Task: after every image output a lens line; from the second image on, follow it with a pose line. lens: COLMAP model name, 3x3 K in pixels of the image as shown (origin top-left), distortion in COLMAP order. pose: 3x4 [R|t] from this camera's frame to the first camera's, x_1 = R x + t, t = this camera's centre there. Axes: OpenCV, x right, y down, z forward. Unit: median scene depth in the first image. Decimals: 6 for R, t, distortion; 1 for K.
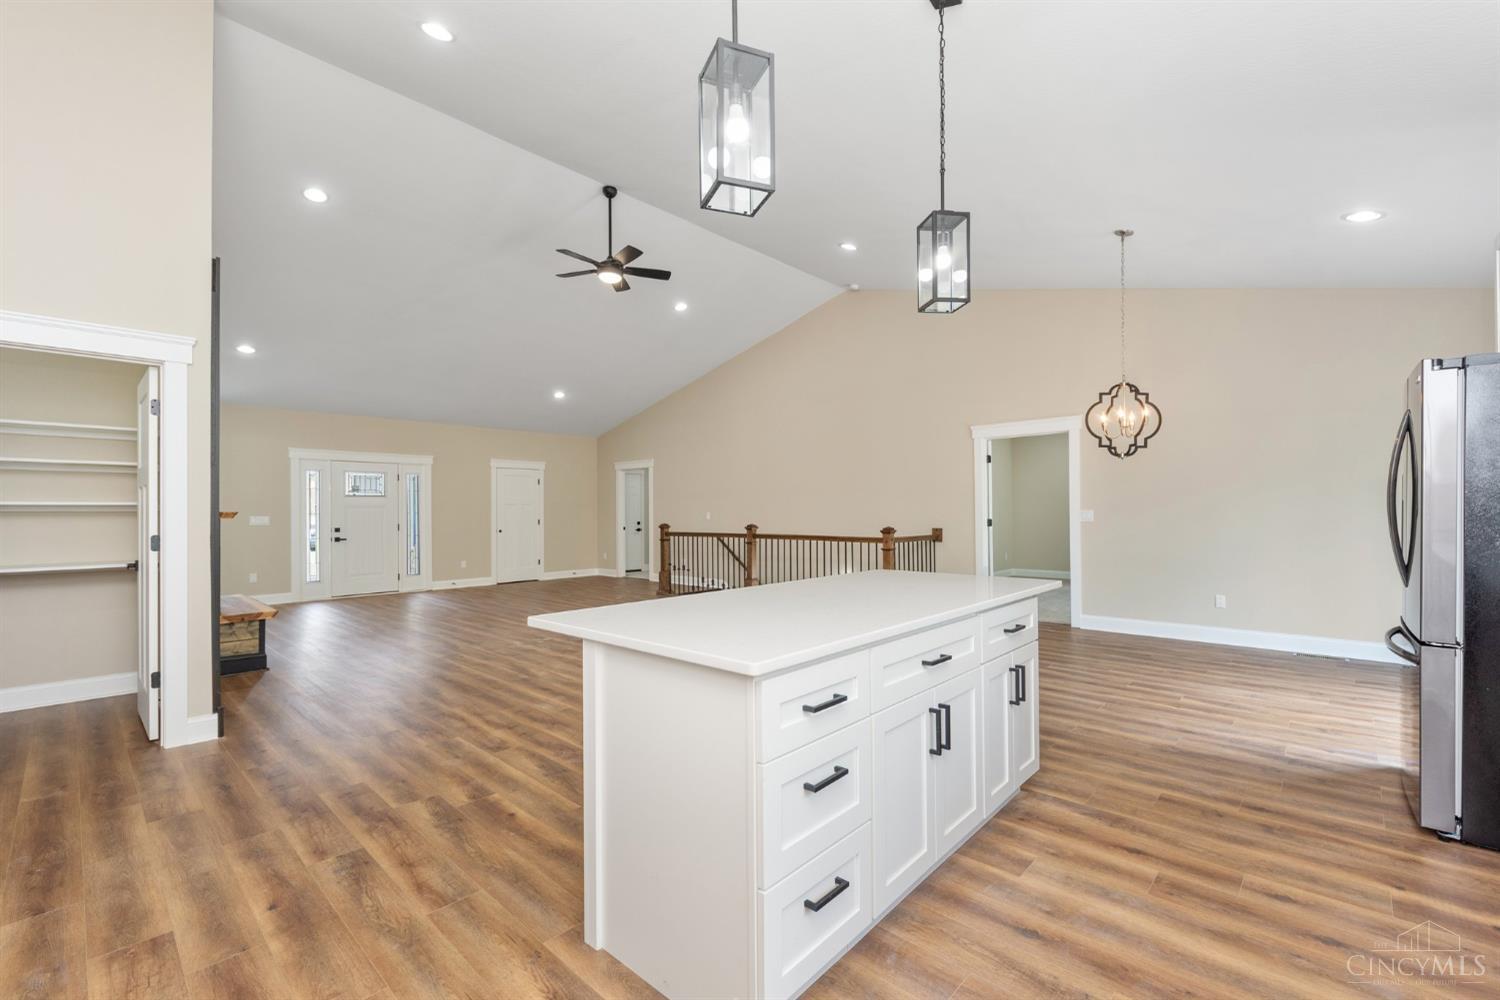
lens RADIAL K [[642.9, 0, 743.8], [0, 642.9, 504.1], [0, 0, 1]] dist [-0.001095, -0.000300]
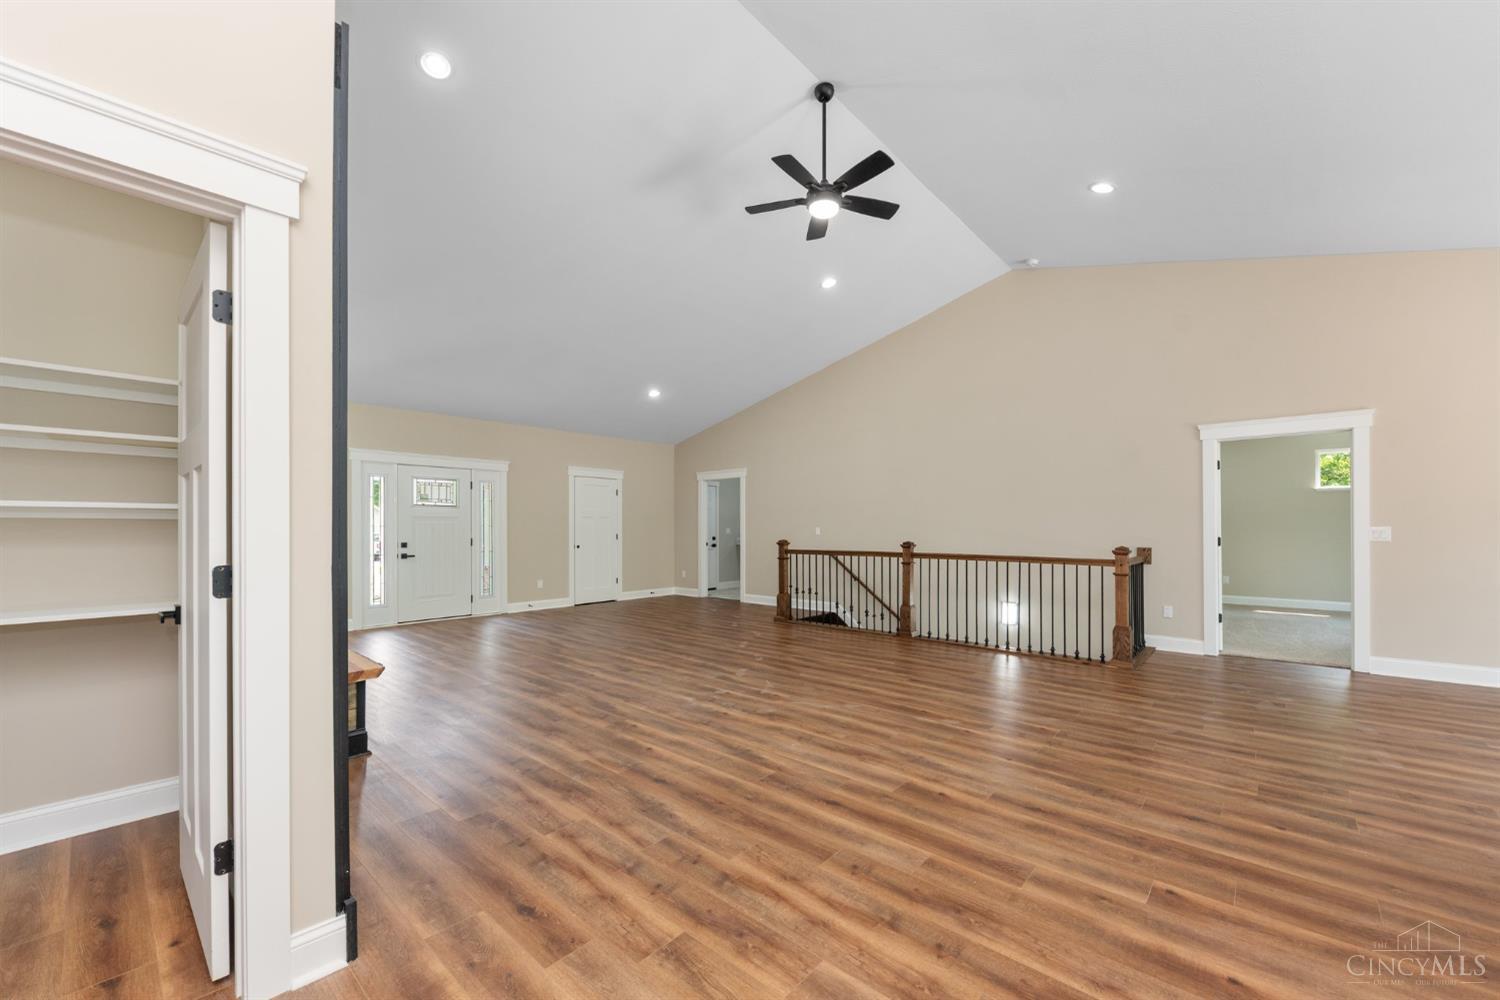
lens RADIAL K [[591.6, 0, 746.8], [0, 591.6, 523.6], [0, 0, 1]] dist [0.003127, -0.002602]
pose [[0.999721, 0.006035, 0.022855, -0.302549], [-0.006167, 0.999965, 0.005731, 0.006347], [-0.022820, -0.005870, 0.999722, 0.309410]]
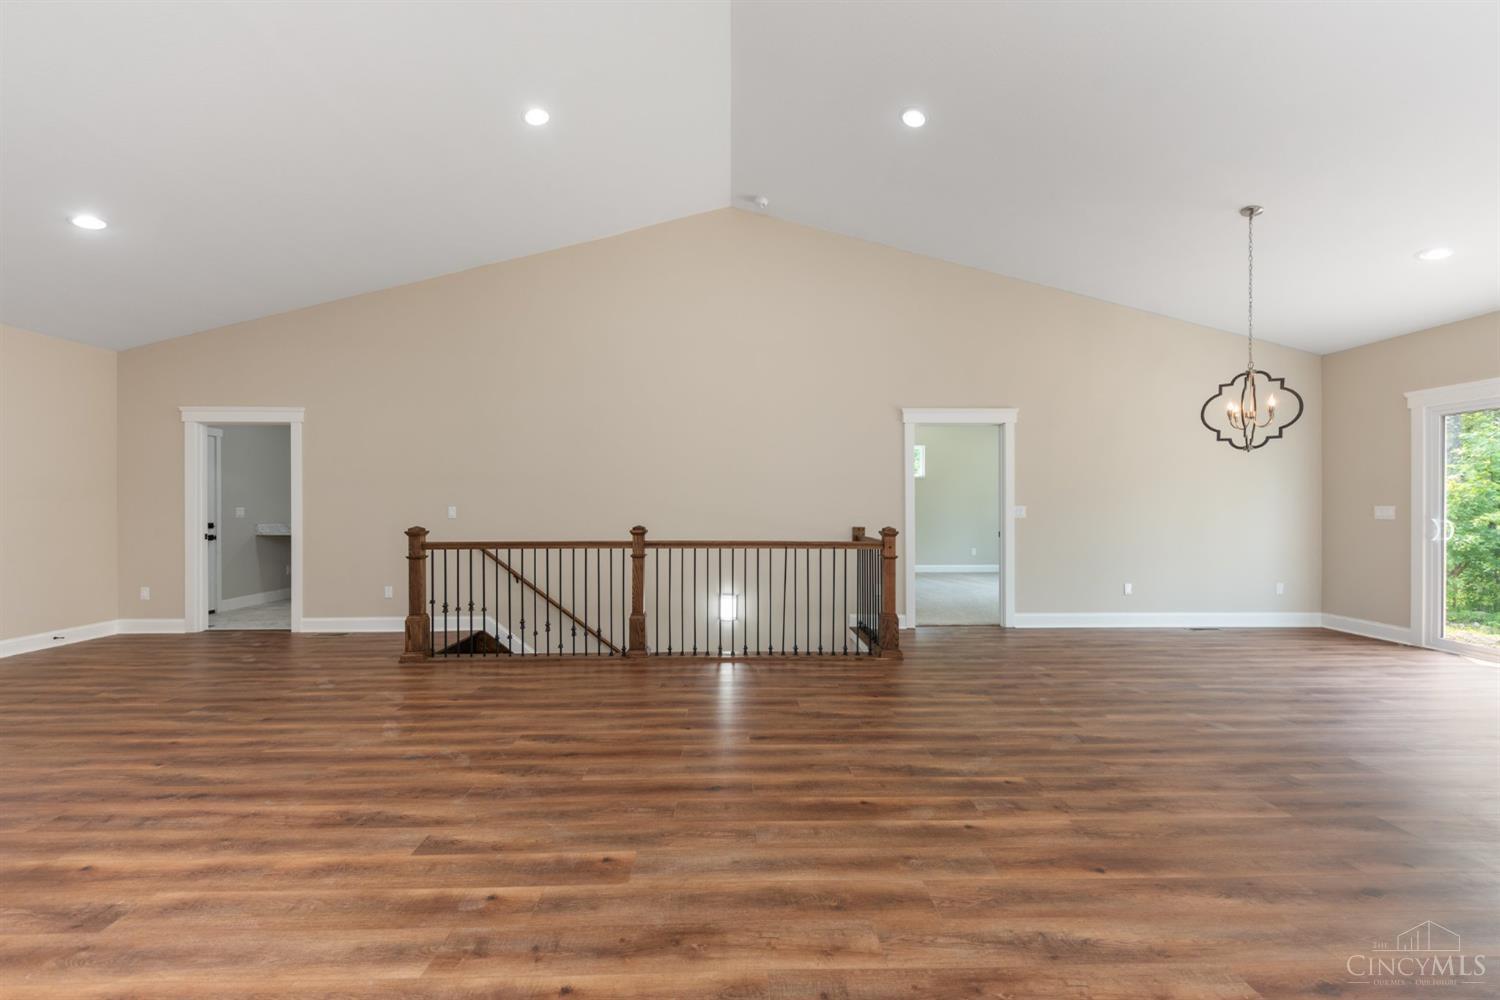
lens RADIAL K [[591.6, 0, 753.9], [0, 591.6, 507.7], [0, 0, 1]] dist [0.003127, -0.002602]
pose [[0.708954, 0.005421, 0.705234, -0.428086], [-0.012995, 0.999901, 0.005377, 0.013038], [-0.705135, -0.012977, 0.708954, 0.719252]]
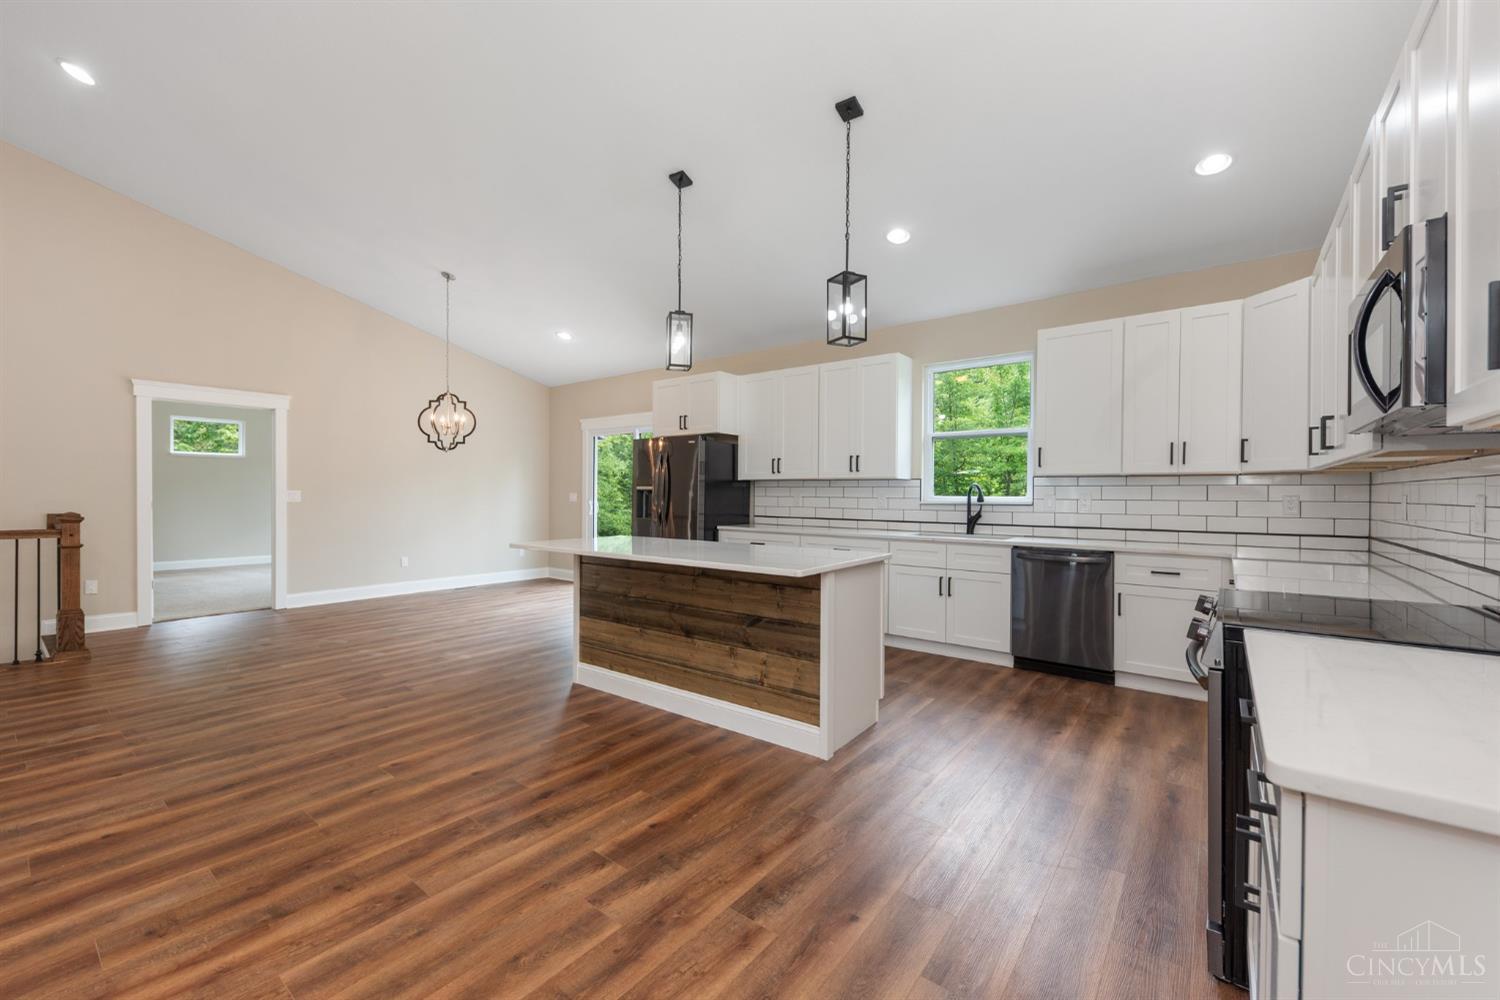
lens RADIAL K [[591.6, 0, 756.3], [0, 591.6, 499.7], [0, 0, 1]] dist [0.003127, -0.002602]
pose [[-0.107455, -0.003791, 0.994203, -0.523879], [-0.018670, 0.999824, 0.001794, 0.008832], [-0.994035, -0.018369, -0.107507, 0.415141]]
